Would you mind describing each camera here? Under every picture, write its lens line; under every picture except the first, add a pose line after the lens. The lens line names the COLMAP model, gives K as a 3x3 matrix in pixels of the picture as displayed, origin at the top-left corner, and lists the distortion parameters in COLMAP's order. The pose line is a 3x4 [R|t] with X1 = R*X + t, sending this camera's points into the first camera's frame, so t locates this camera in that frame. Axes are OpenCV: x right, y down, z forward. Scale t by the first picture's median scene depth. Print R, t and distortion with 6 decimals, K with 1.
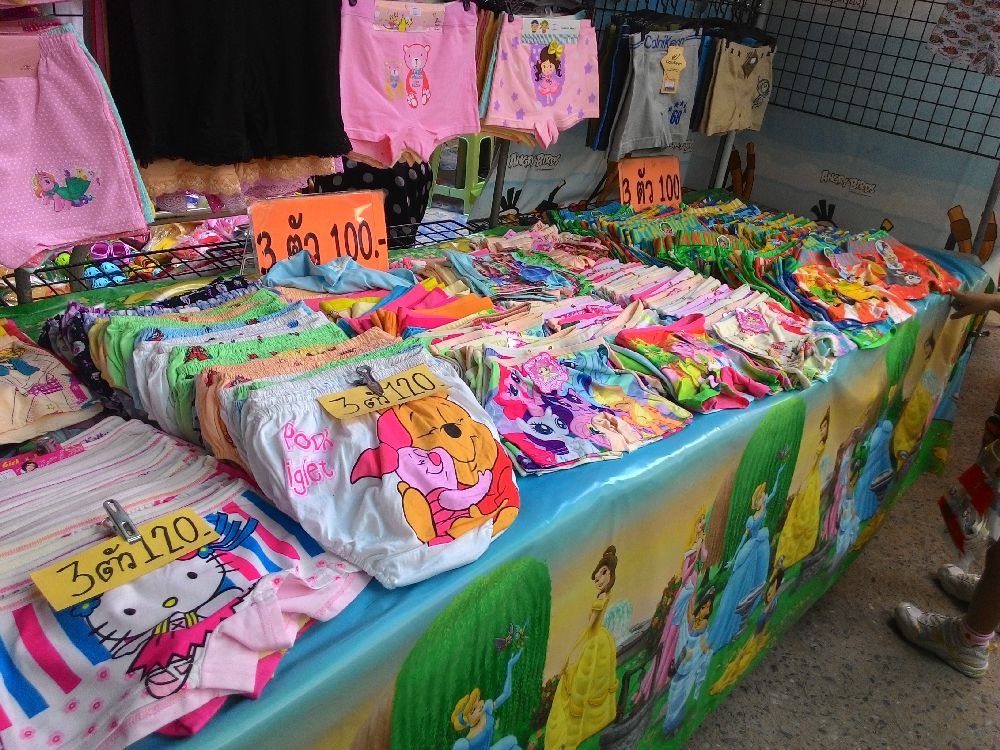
lens RADIAL K [[807.0, 0, 502.0], [0, 807.0, 358.0], [0, 0, 1]] dist [0.056052, -0.103154]
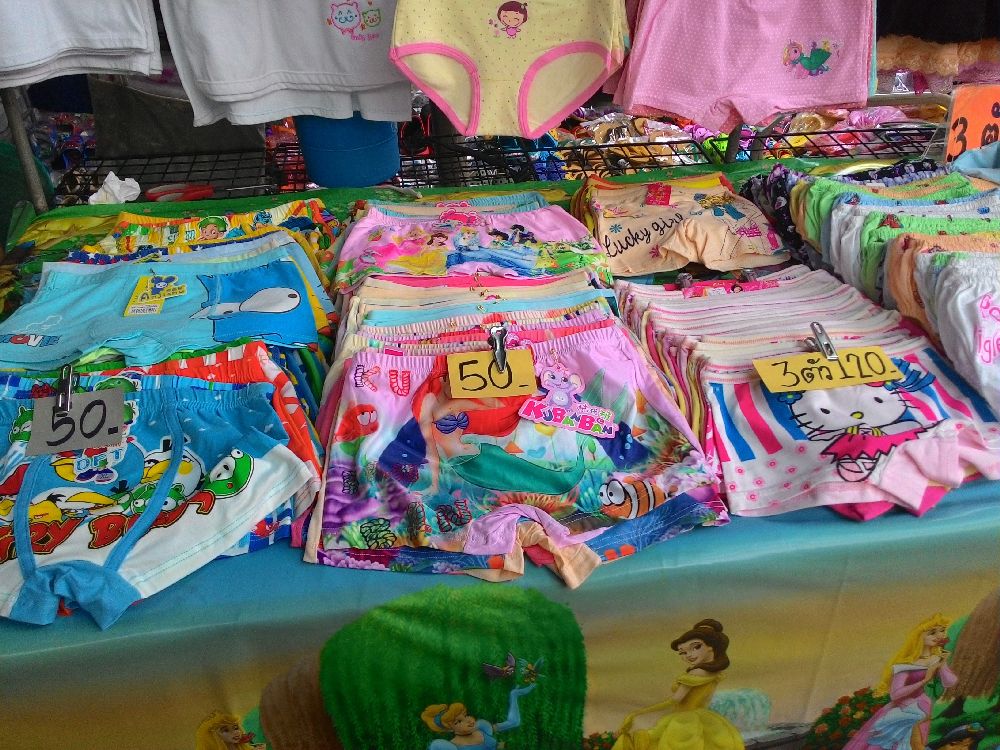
lens RADIAL K [[807.0, 0, 502.0], [0, 807.0, 358.0], [0, 0, 1]] dist [0.056052, -0.103154]
pose [[0.766342, 0.246910, -0.593089, -0.101372], [-0.179958, 0.968738, 0.170769, 0.090914], [0.616713, -0.024136, 0.786818, -0.191558]]
